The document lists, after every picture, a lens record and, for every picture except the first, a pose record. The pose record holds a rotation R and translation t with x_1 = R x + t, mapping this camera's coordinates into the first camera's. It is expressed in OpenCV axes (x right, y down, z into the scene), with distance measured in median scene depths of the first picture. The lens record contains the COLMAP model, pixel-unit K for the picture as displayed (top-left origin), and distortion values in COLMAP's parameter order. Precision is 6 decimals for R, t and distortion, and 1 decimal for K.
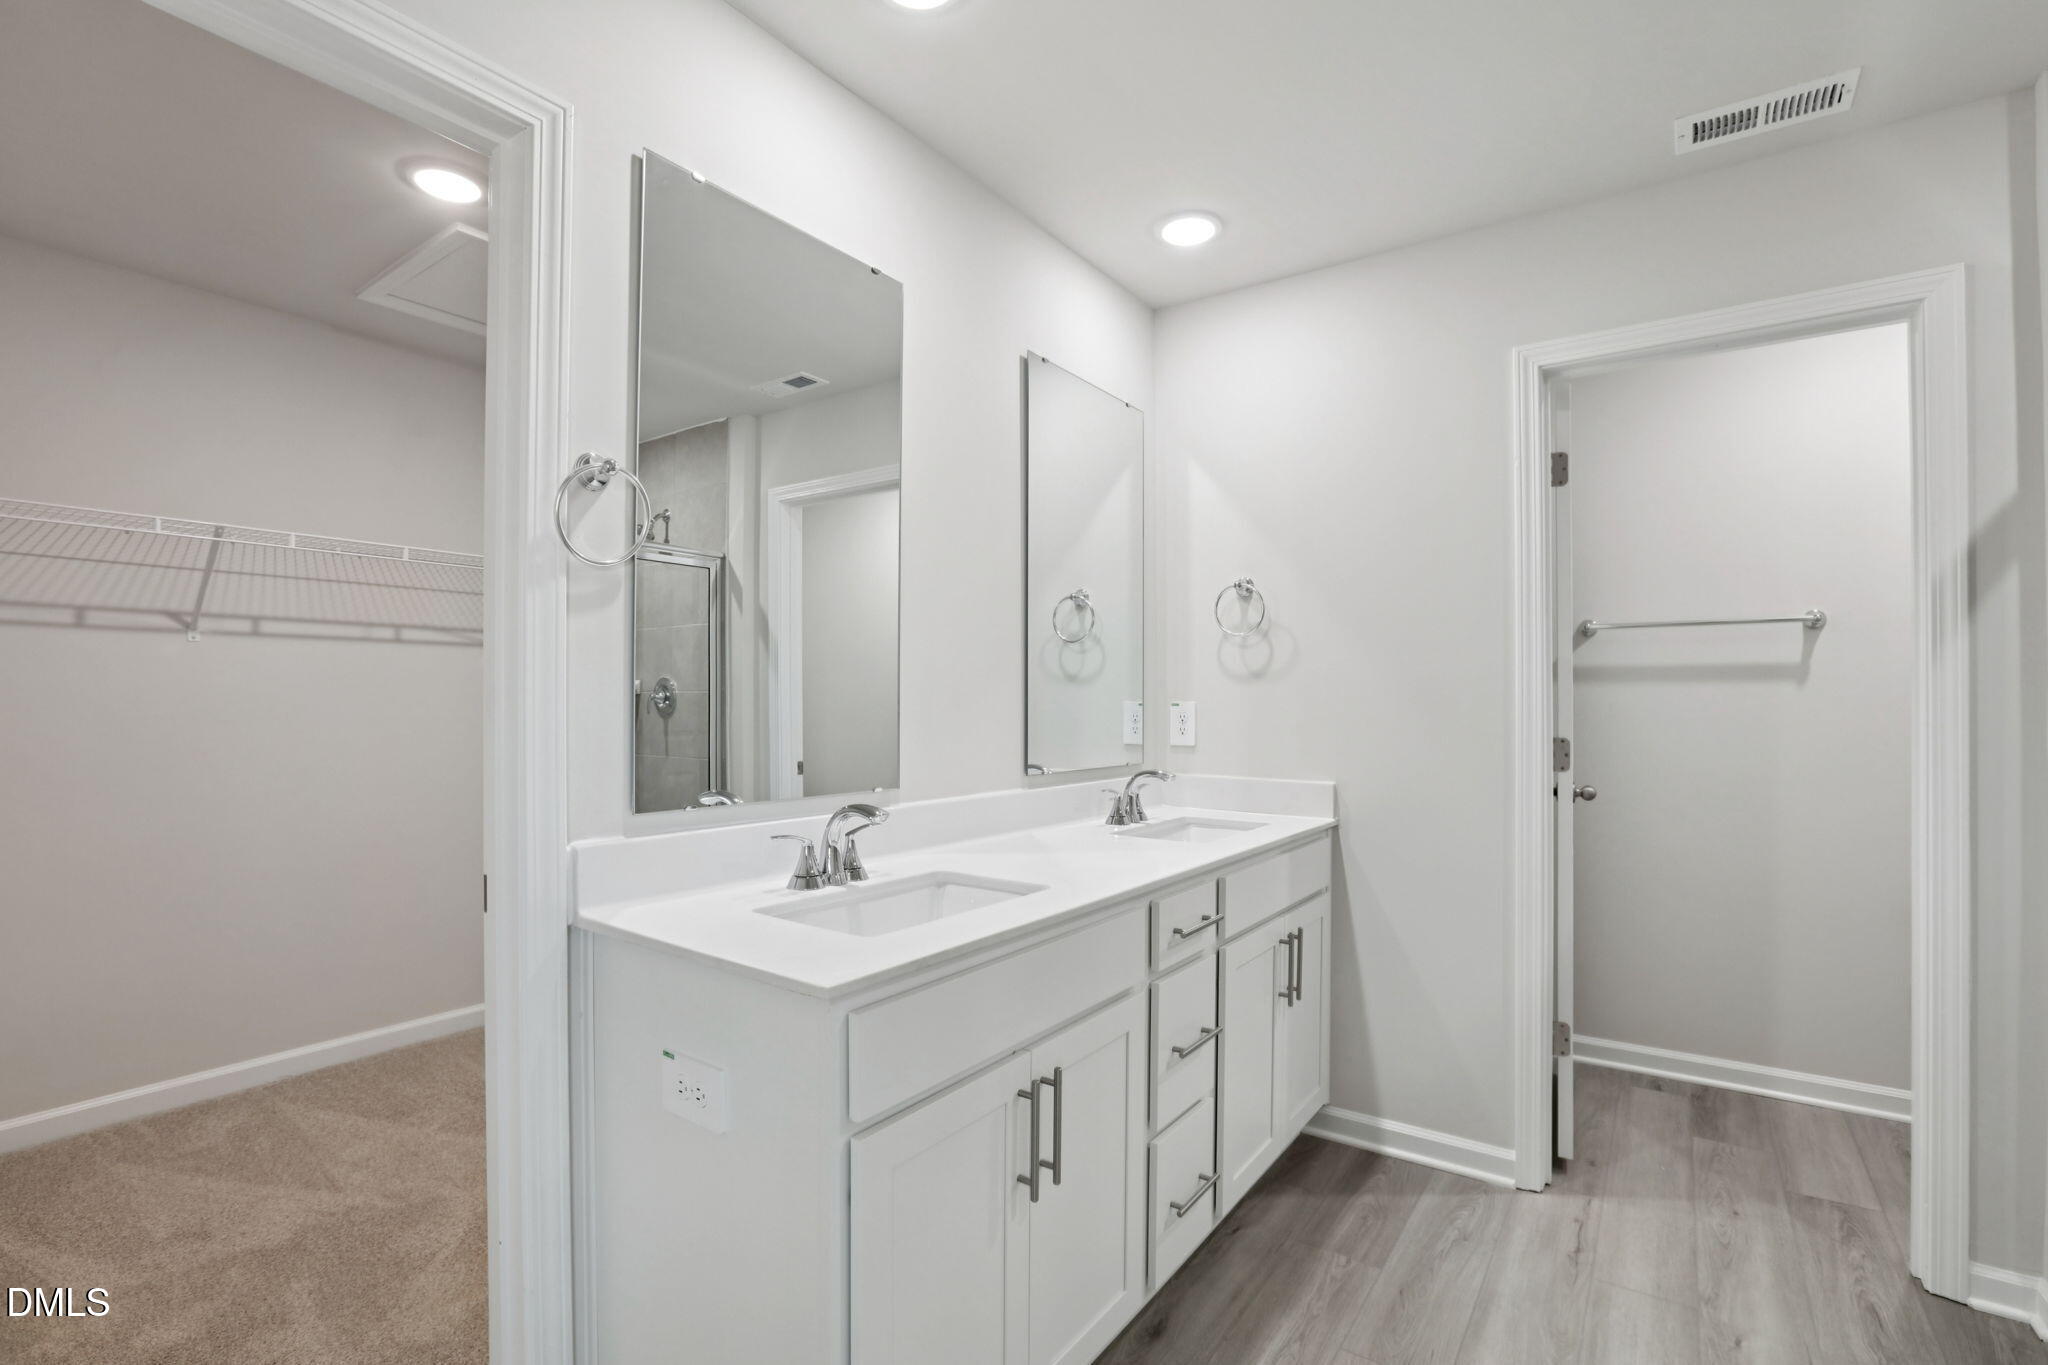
lens RADIAL K [[955.8, 0, 1025.6], [0, 955.8, 694.0], [0, 0, 1]] dist [-0.038177, 0.004511]
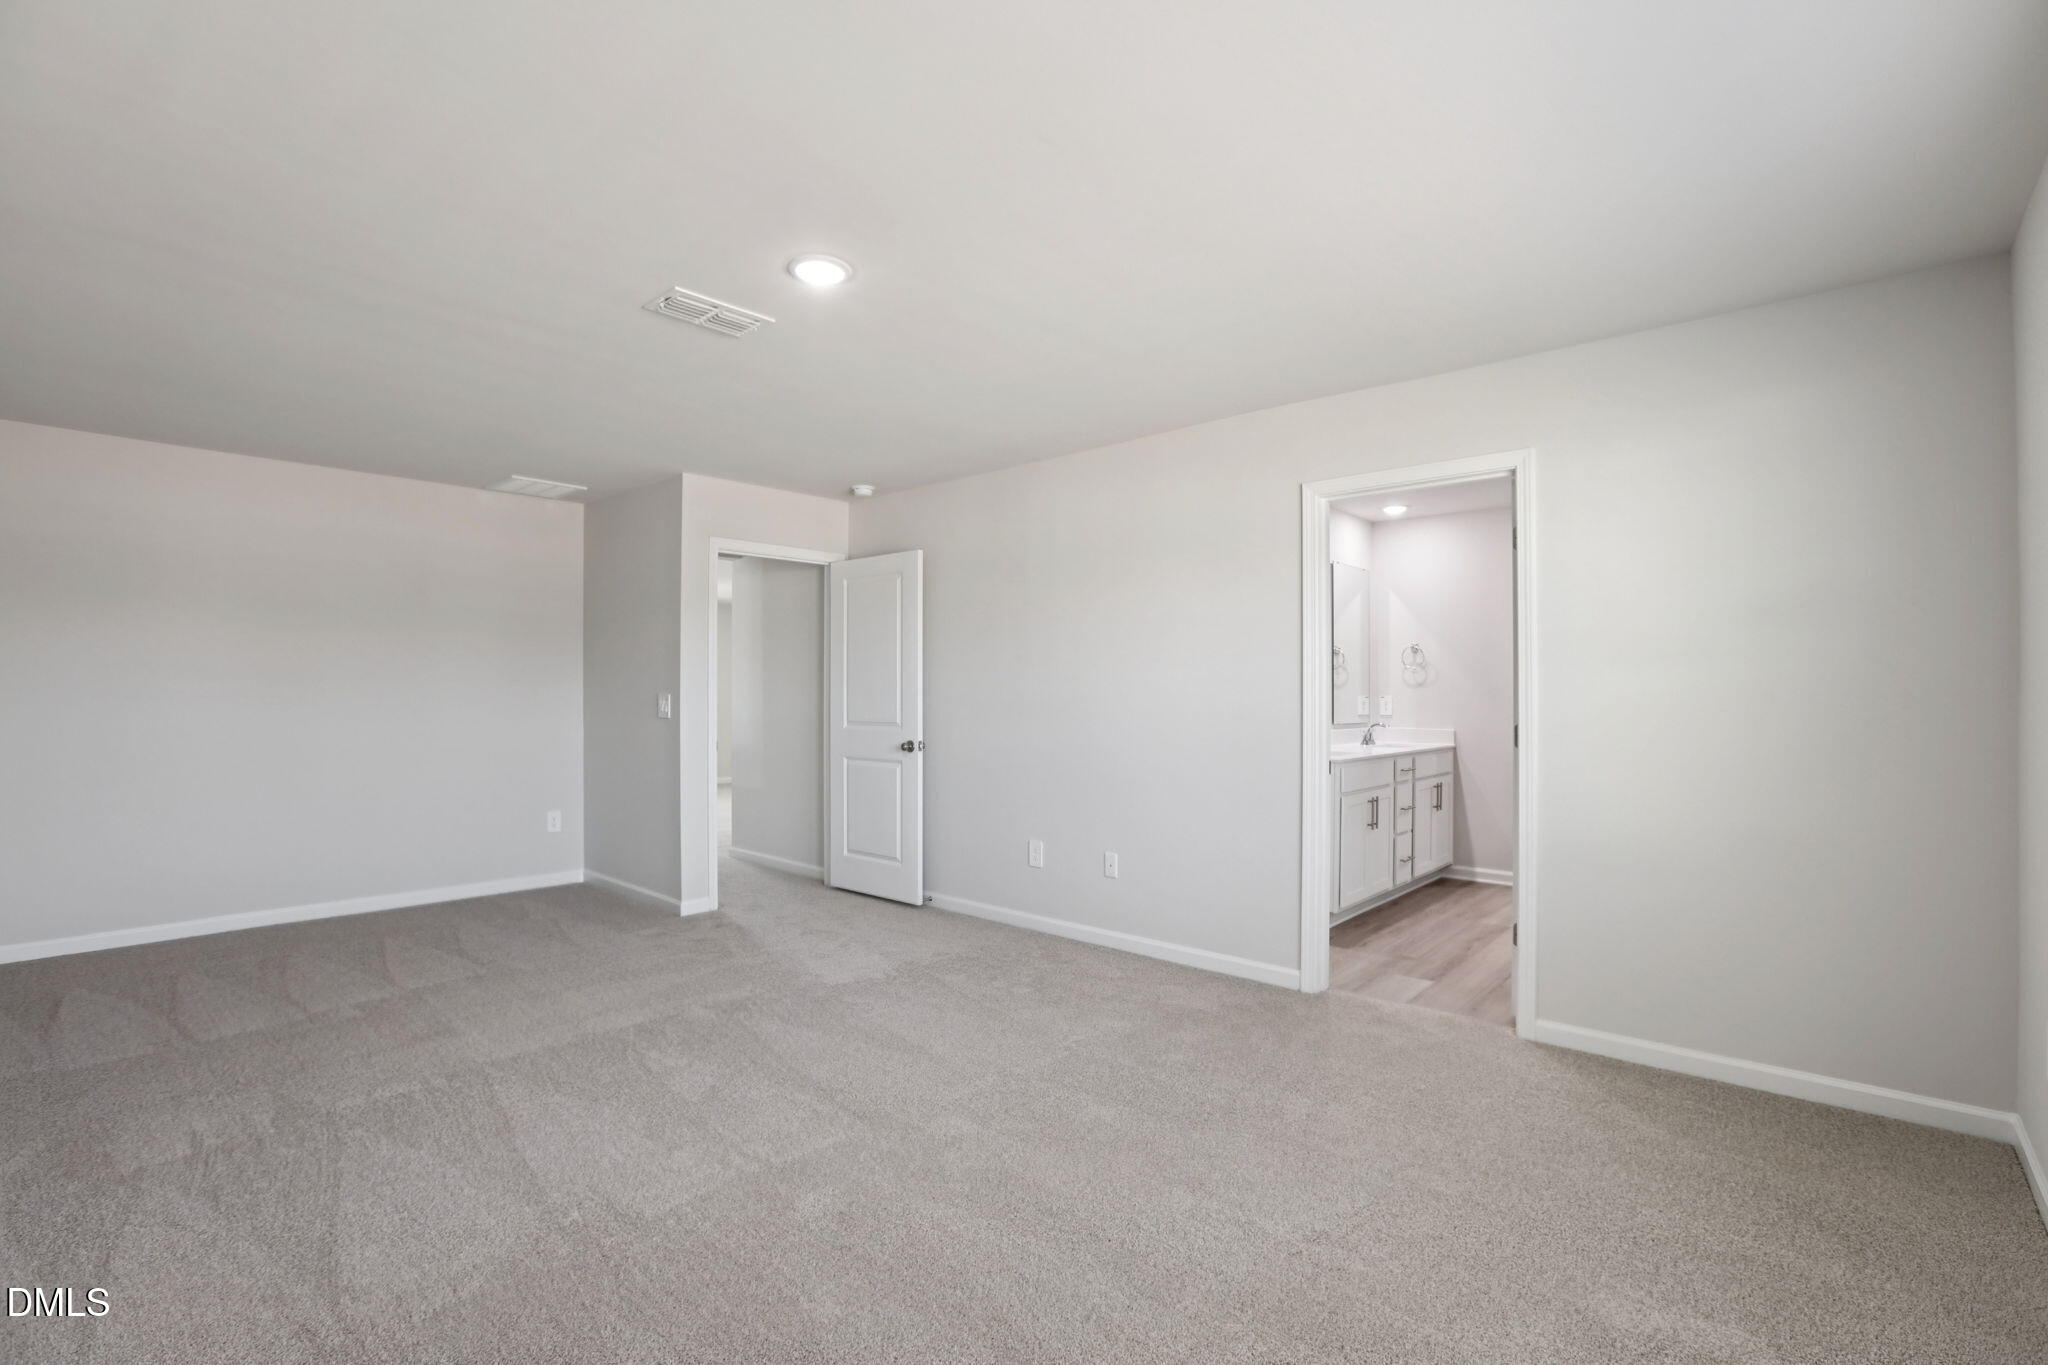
lens RADIAL K [[955.8, 0, 1020.5], [0, 955.8, 683.7], [0, 0, 1]] dist [-0.038177, 0.004511]
pose [[0.993996, -0.001181, -0.109411, -0.519204], [0.000430, 0.999976, -0.006882, -0.006657], [0.109416, 0.006794, 0.993973, -1.552238]]
